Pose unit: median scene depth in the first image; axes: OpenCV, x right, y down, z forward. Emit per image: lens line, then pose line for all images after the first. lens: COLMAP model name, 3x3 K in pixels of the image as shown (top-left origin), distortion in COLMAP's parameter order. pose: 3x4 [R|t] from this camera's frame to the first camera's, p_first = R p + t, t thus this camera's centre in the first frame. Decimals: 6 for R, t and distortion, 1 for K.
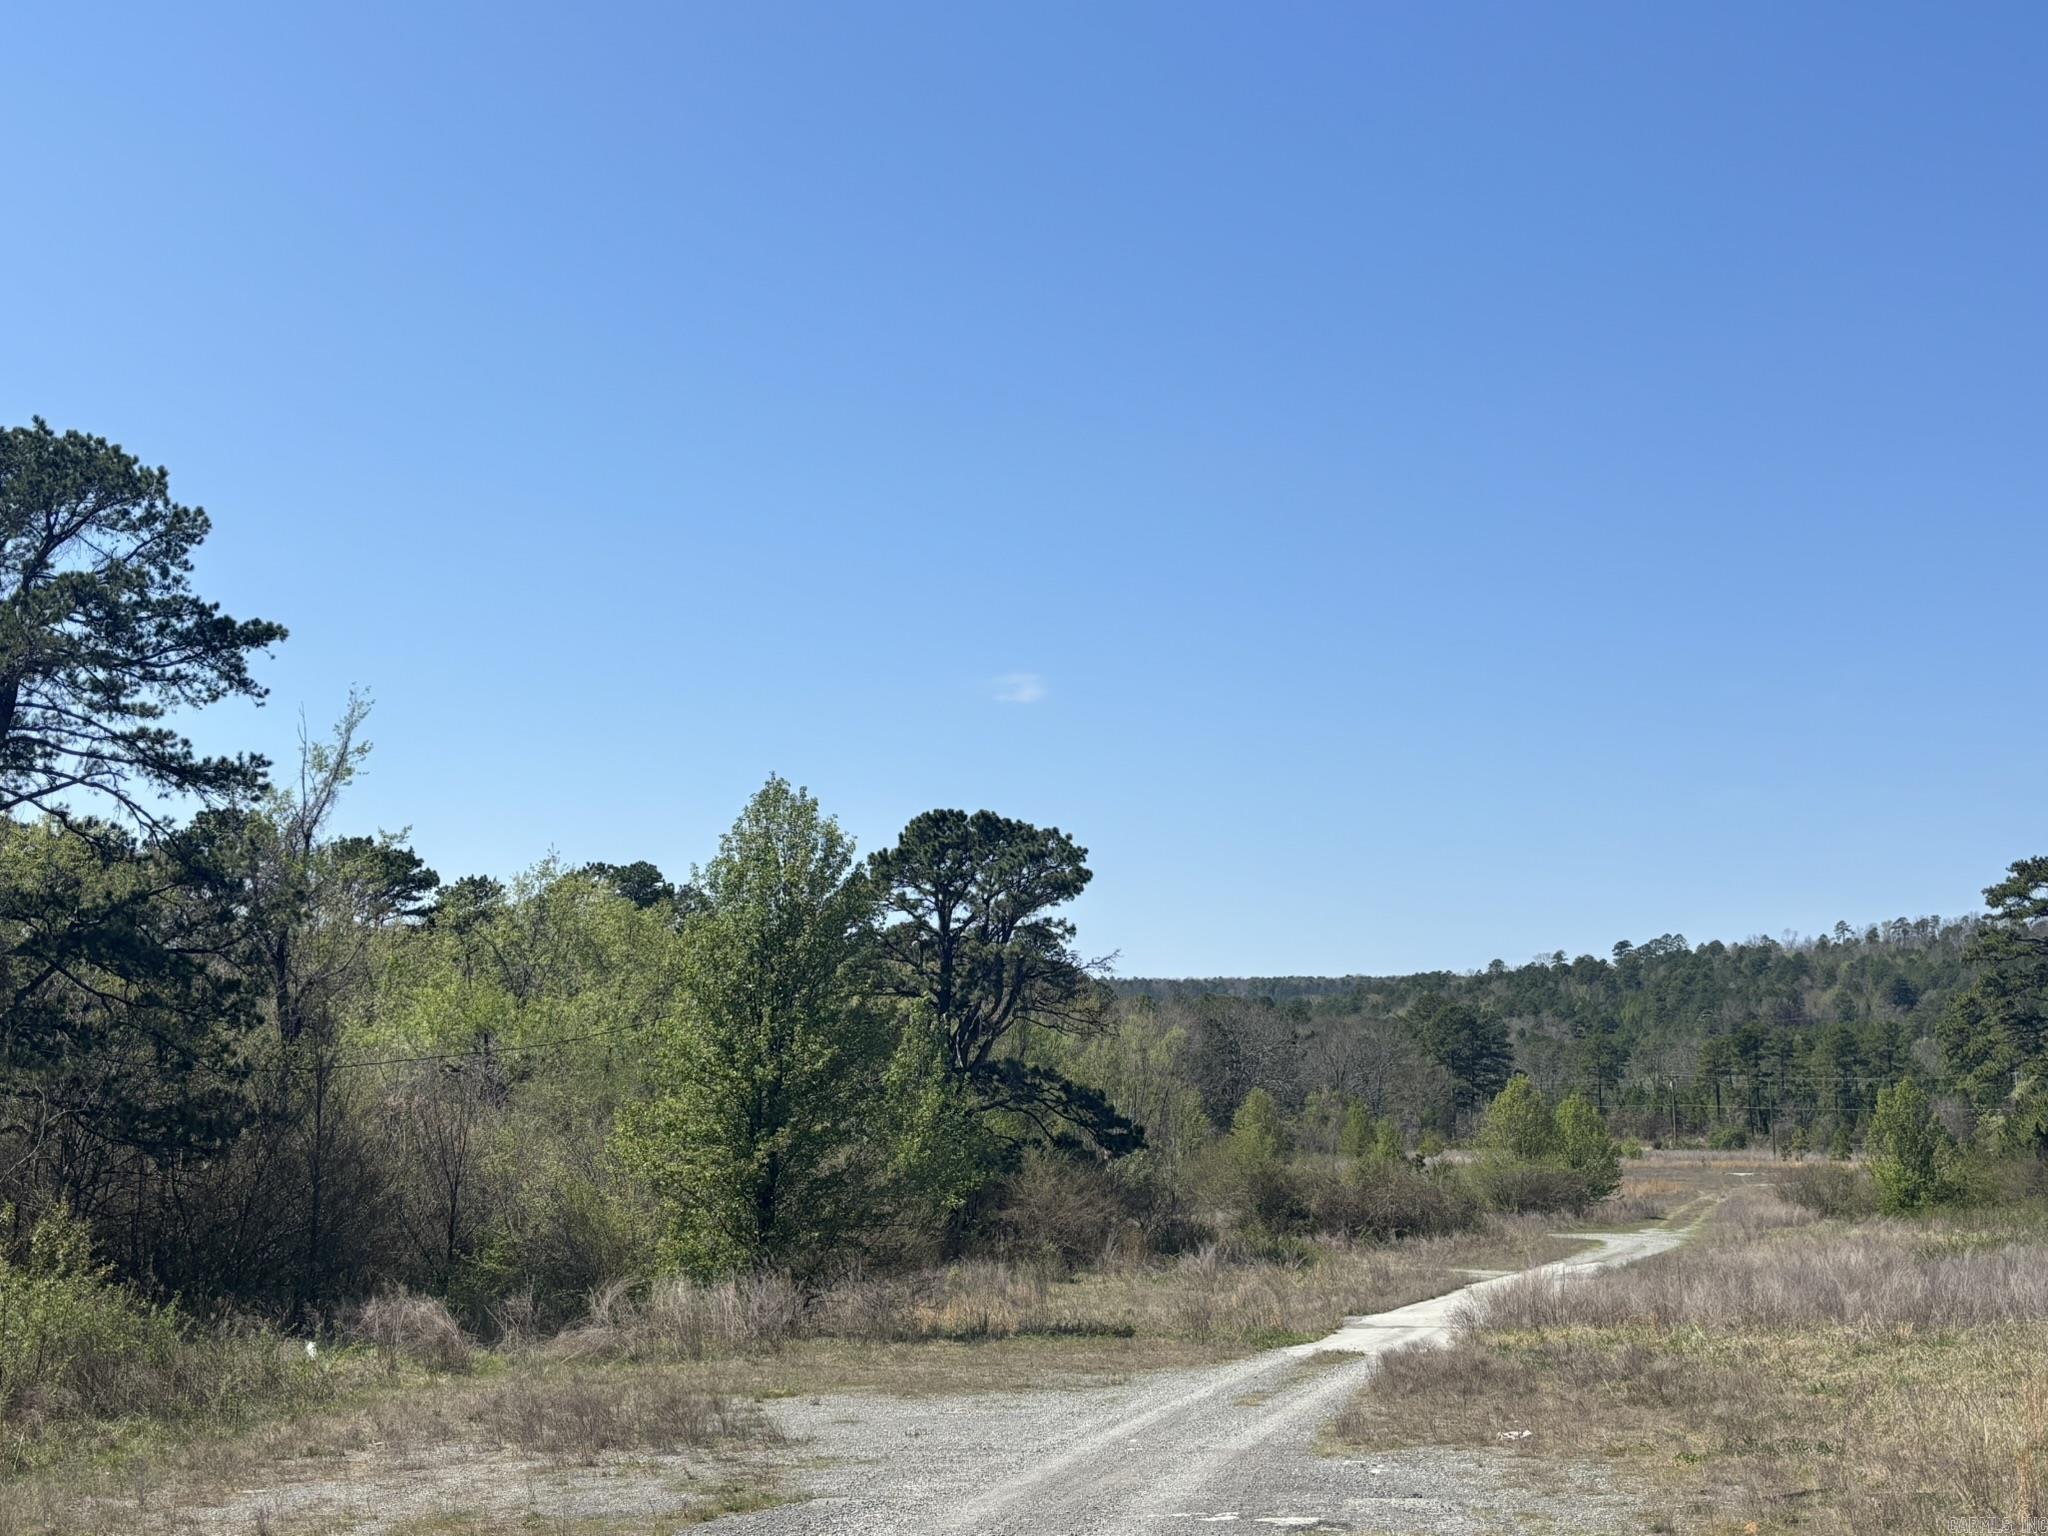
lens RADIAL K [[2481.8, 0, 1019.5], [0, 2481.8, 773.0], [0, 0, 1]] dist [0.266413, -0.931934]
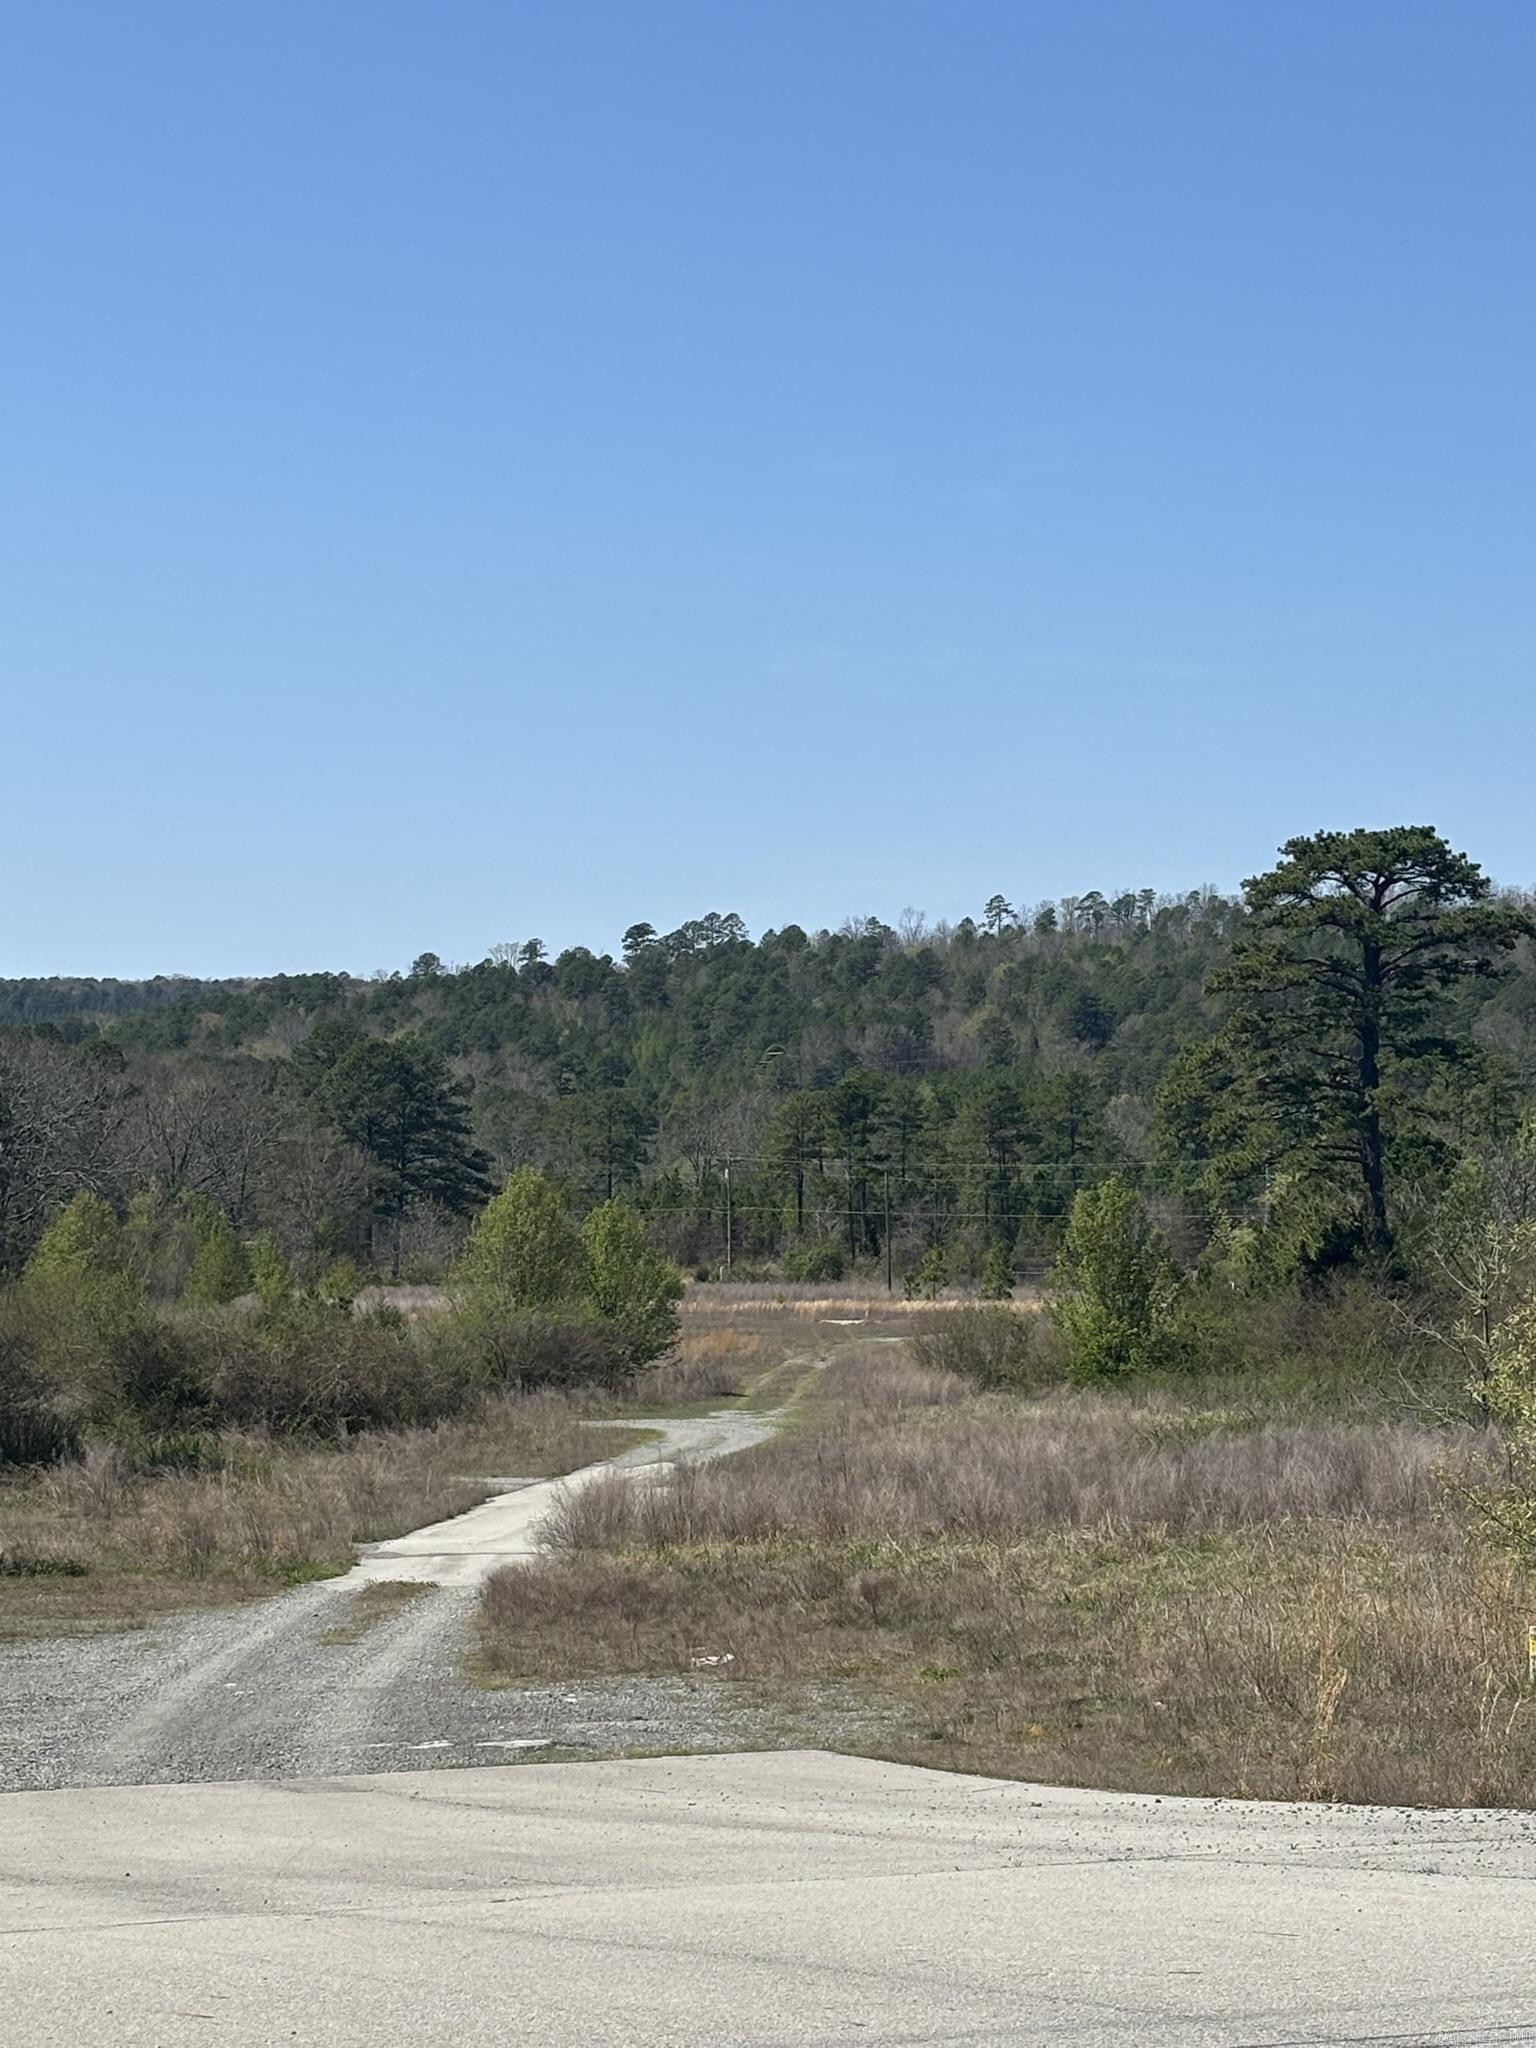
lens RADIAL K [[4542.2, 0, 706.9], [0, 4542.2, 1021.4], [0, 0, 1]] dist [0.323101, -0.155529]
pose [[0.968281, 0.012675, 0.249541, -0.076313], [-0.035372, 0.995608, 0.086681, -0.028582], [-0.247347, -0.092758, 0.964477, -0.168073]]
